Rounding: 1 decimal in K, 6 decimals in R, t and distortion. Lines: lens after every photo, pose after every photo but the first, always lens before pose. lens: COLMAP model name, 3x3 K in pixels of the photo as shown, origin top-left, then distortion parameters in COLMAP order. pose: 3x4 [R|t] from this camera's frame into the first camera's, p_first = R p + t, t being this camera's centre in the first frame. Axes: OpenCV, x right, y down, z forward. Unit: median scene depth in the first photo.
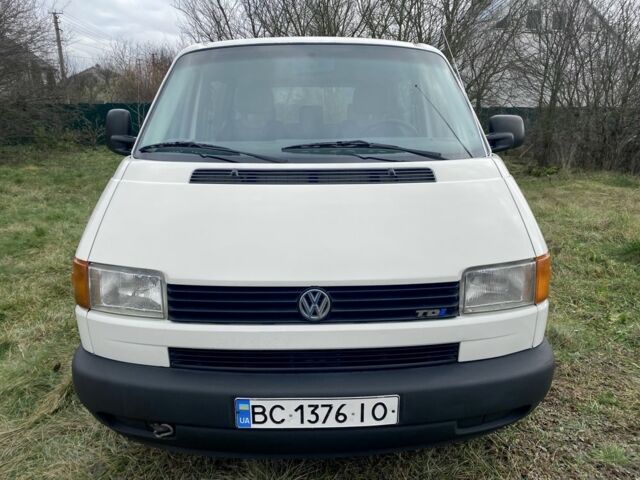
lens RADIAL K [[487.4, 0, 323.9], [0, 487.4, 239.6], [0, 0, 1]] dist [0.044442, -0.050560]
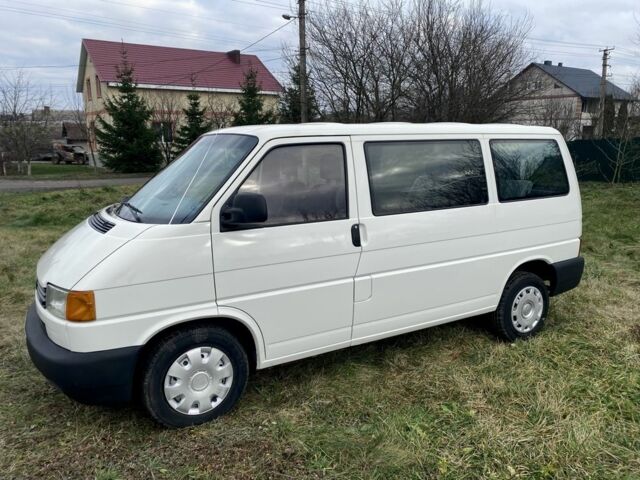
lens RADIAL K [[487.4, 0, 316.7], [0, 487.4, 237.1], [0, 0, 1]] dist [0.044442, -0.050560]
pose [[0.460616, 0.147403, -0.875274, 2.218795], [-0.201669, 0.977704, 0.058524, -0.388950], [0.864385, 0.149559, 0.480073, 0.960198]]
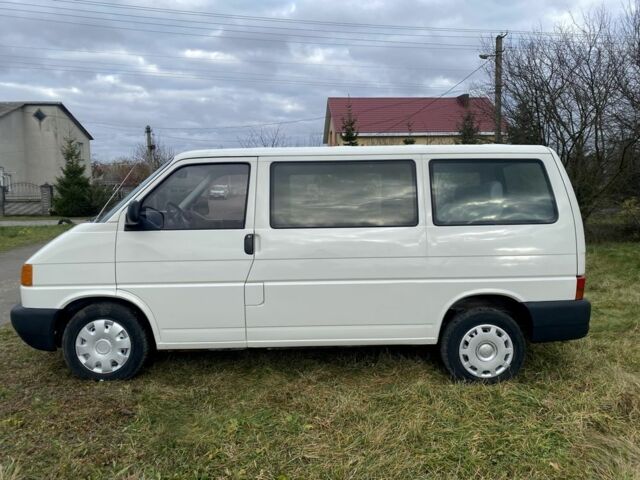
lens RADIAL K [[487.4, 0, 308.7], [0, 487.4, 234.4], [0, 0, 1]] dist [0.044442, -0.050560]
pose [[-0.011773, 0.075353, -0.997087, 2.766770], [-0.238538, 0.968156, 0.075983, -0.593528], [0.971062, 0.238738, 0.006576, 2.325139]]
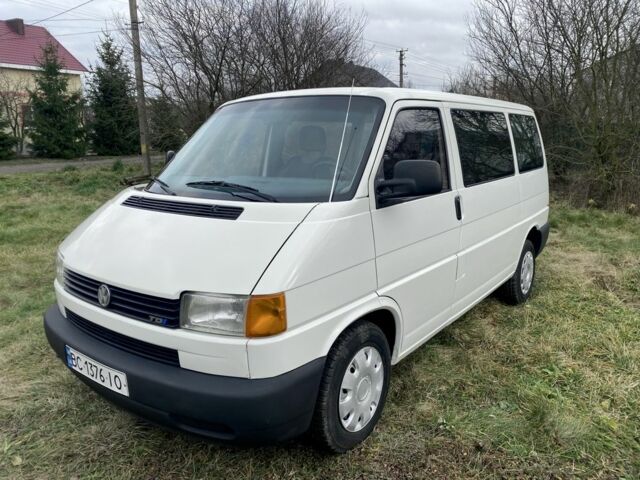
lens RADIAL K [[487.4, 0, 317.4], [0, 487.4, 237.9], [0, 0, 1]] dist [0.044442, -0.050560]
pose [[0.771703, 0.116493, -0.625223, 1.300640], [-0.142280, 0.989787, 0.008805, -0.131392], [0.619864, 0.082162, 0.780396, 0.239870]]
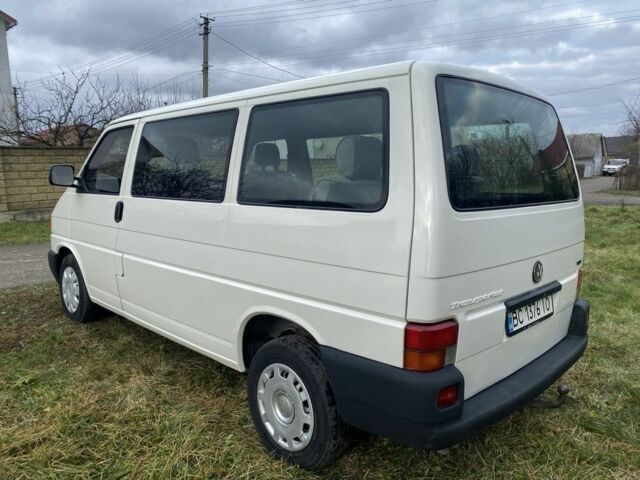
lens RADIAL K [[487.4, 0, 327.1], [0, 487.4, 242.3], [0, 0, 1]] dist [0.044442, -0.050560]
pose [[-0.724089, 0.089107, -0.683926, 1.335749], [-0.176703, 0.934555, 0.308841, -1.020488], [0.666686, 0.344480, -0.660956, 4.187885]]
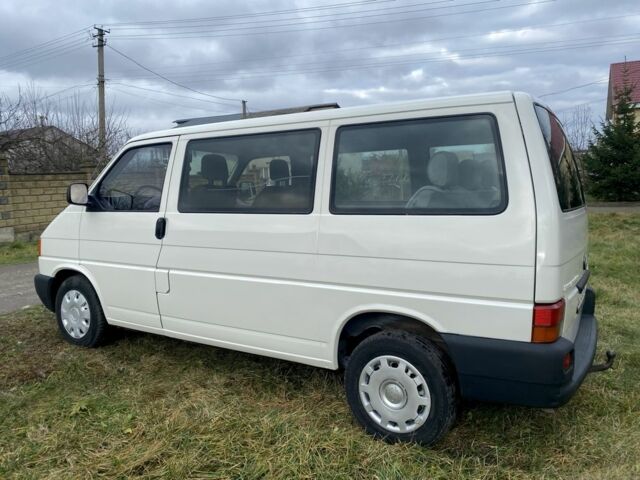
lens RADIAL K [[487.4, 0, 325.7], [0, 487.4, 238.6], [0, 0, 1]] dist [0.044442, -0.050560]
pose [[-0.551941, 0.088740, -0.829148, 1.905765], [-0.193344, 0.953607, 0.230764, -0.911153], [0.811159, 0.287679, -0.509178, 3.799124]]
